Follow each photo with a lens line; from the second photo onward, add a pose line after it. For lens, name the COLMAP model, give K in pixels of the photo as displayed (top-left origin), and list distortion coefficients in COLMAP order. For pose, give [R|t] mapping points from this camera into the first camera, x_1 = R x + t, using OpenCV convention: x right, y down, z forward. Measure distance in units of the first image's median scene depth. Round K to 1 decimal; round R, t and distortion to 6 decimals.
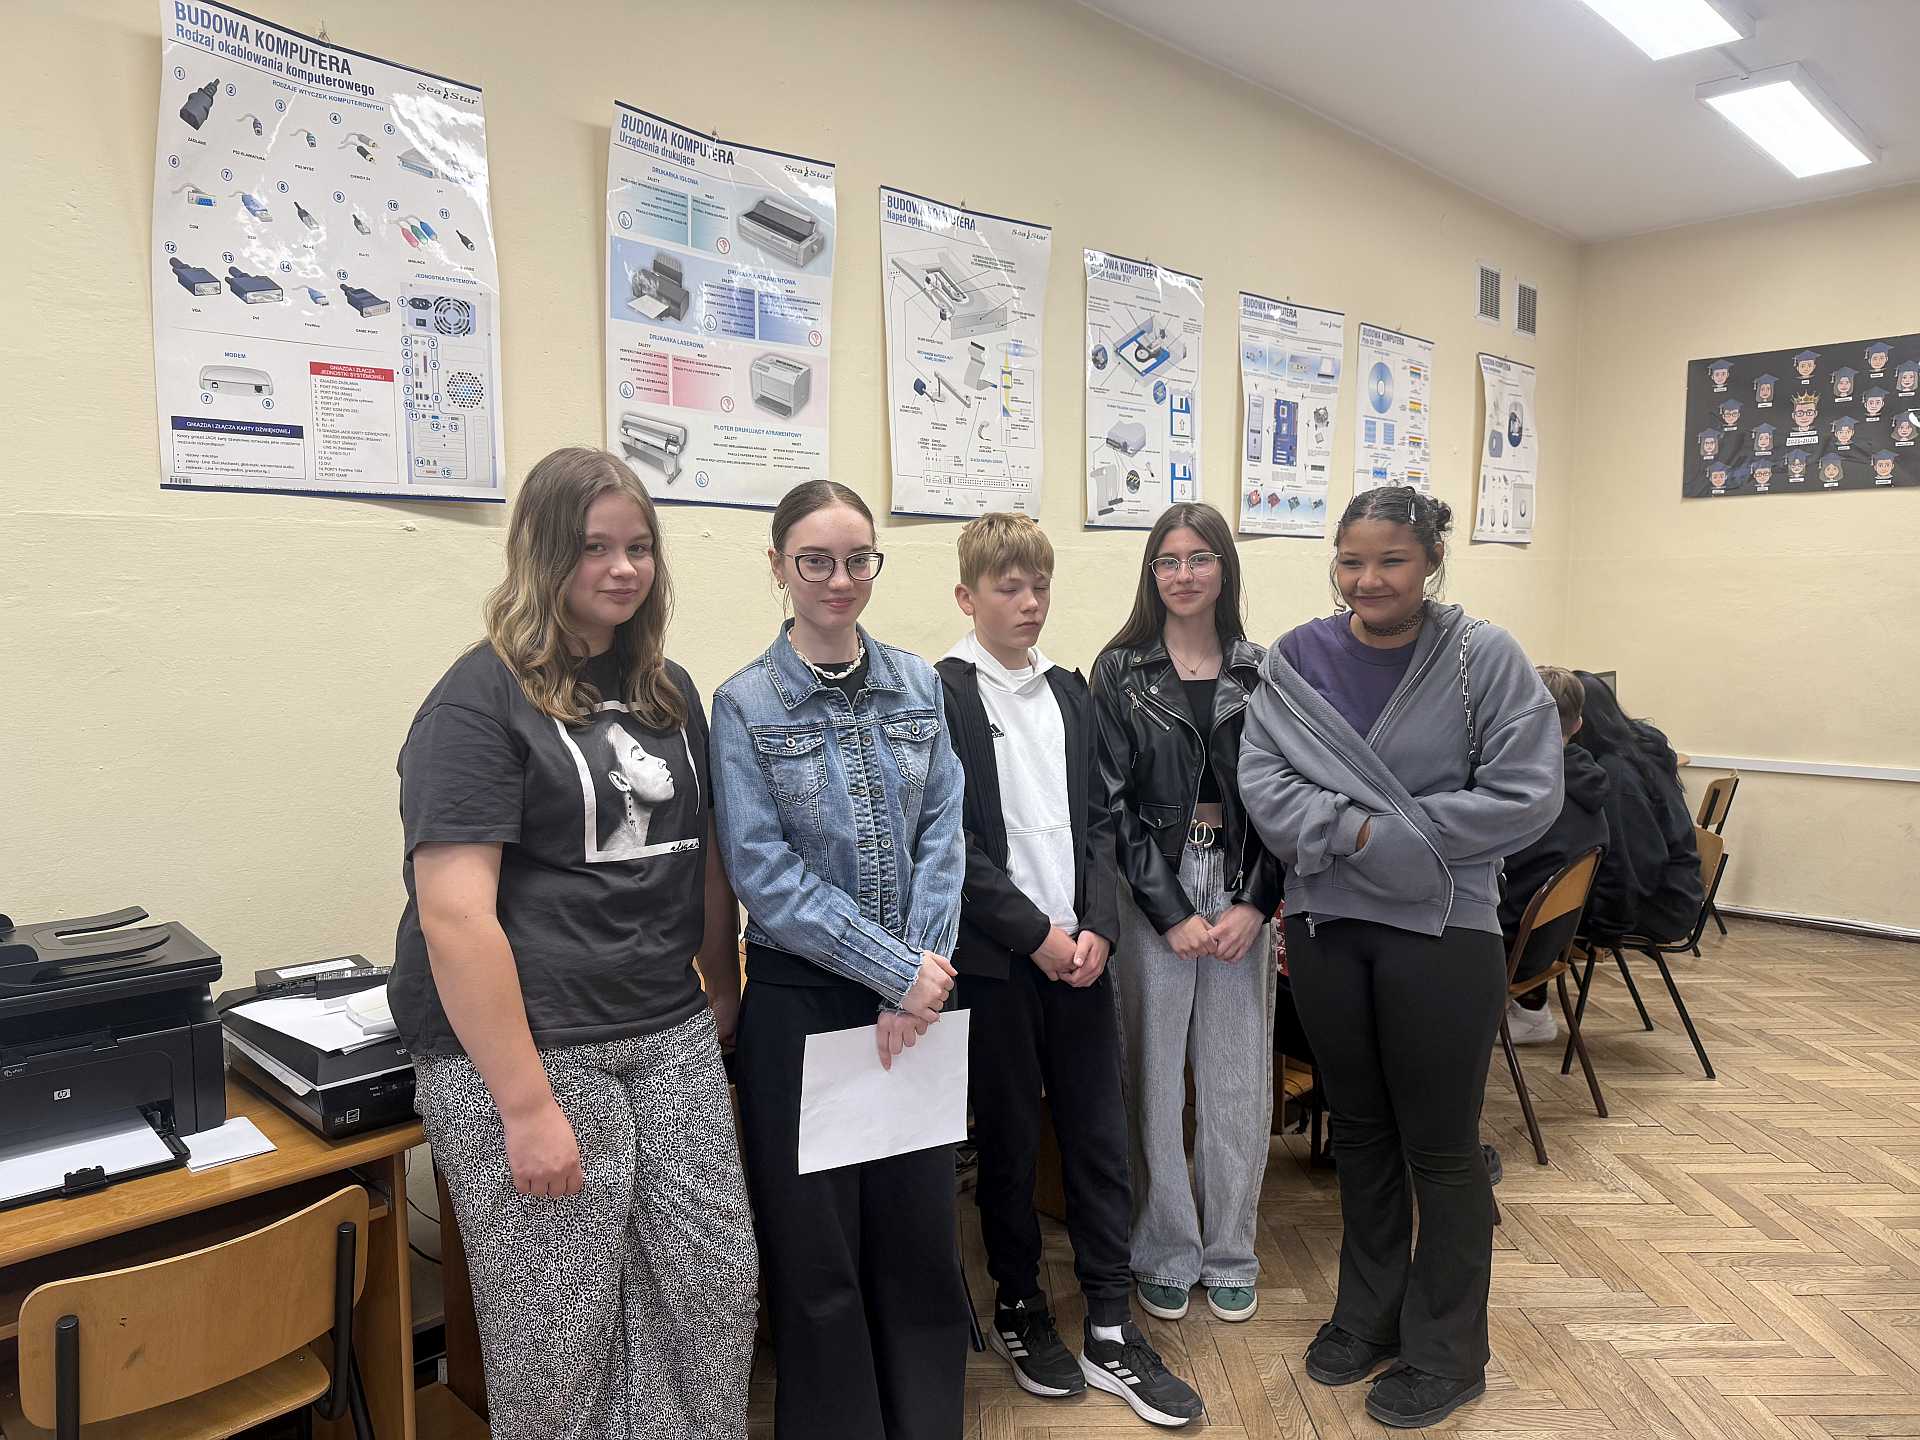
lens RADIAL K [[1391.7, 0, 959.4], [0, 1391.7, 741.9], [0, 0, 1]] dist [-0.003715, 0.001640]
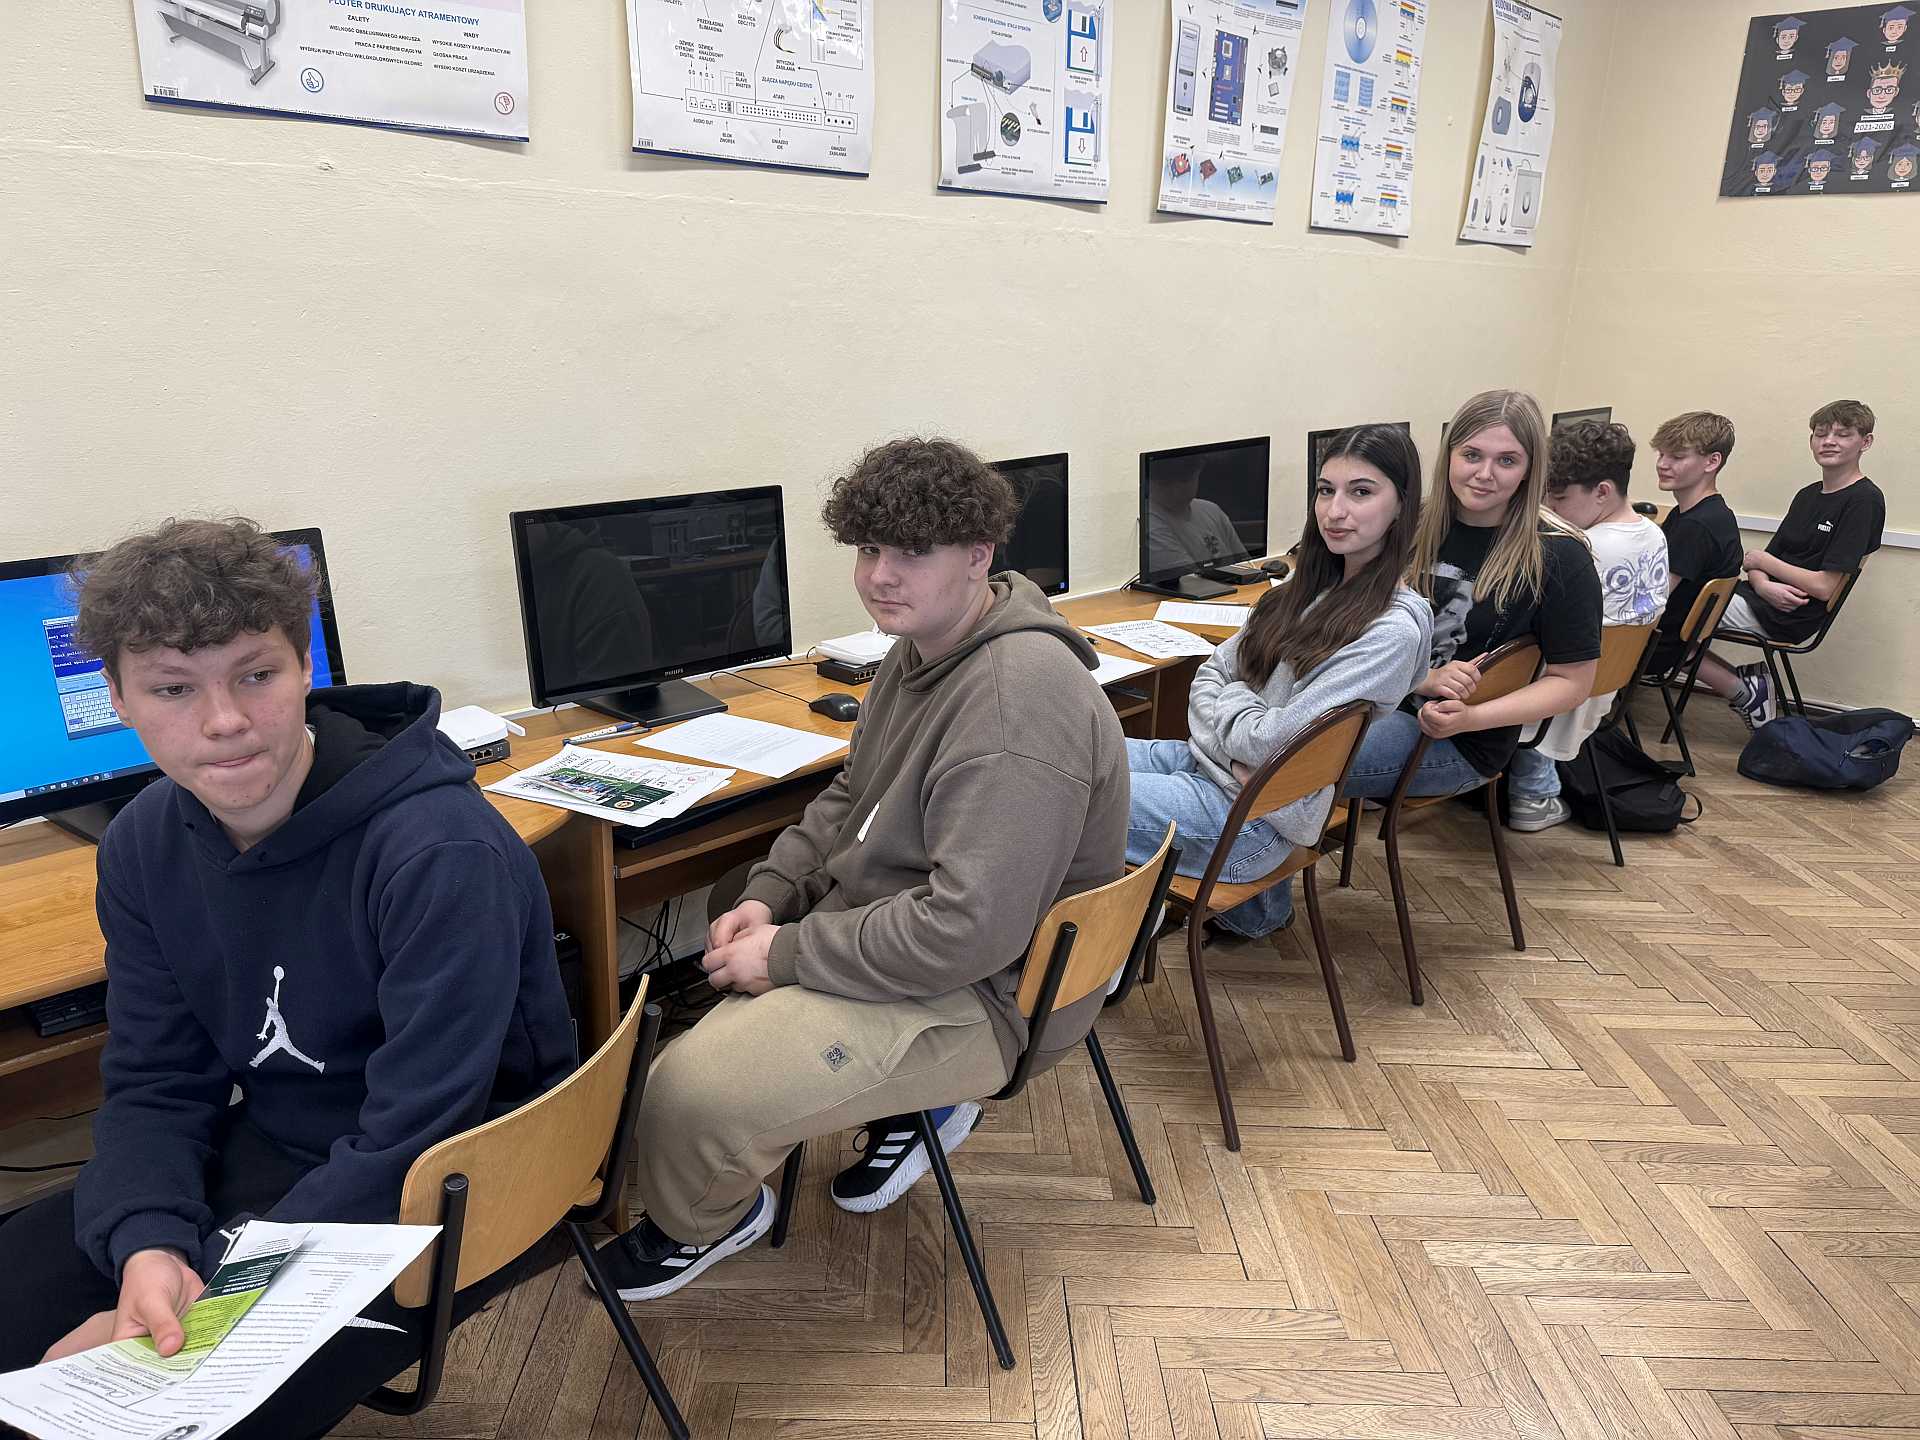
lens RADIAL K [[1323.5, 0, 951.0], [0, 1323.5, 753.9], [0, 0, 1]] dist [-0.029055, 0.005139]
pose [[0.999353, 0.034820, -0.008992, 0.114848], [-0.031990, 0.974961, 0.220062, -0.010813], [0.016429, -0.219632, 0.975444, 0.227031]]
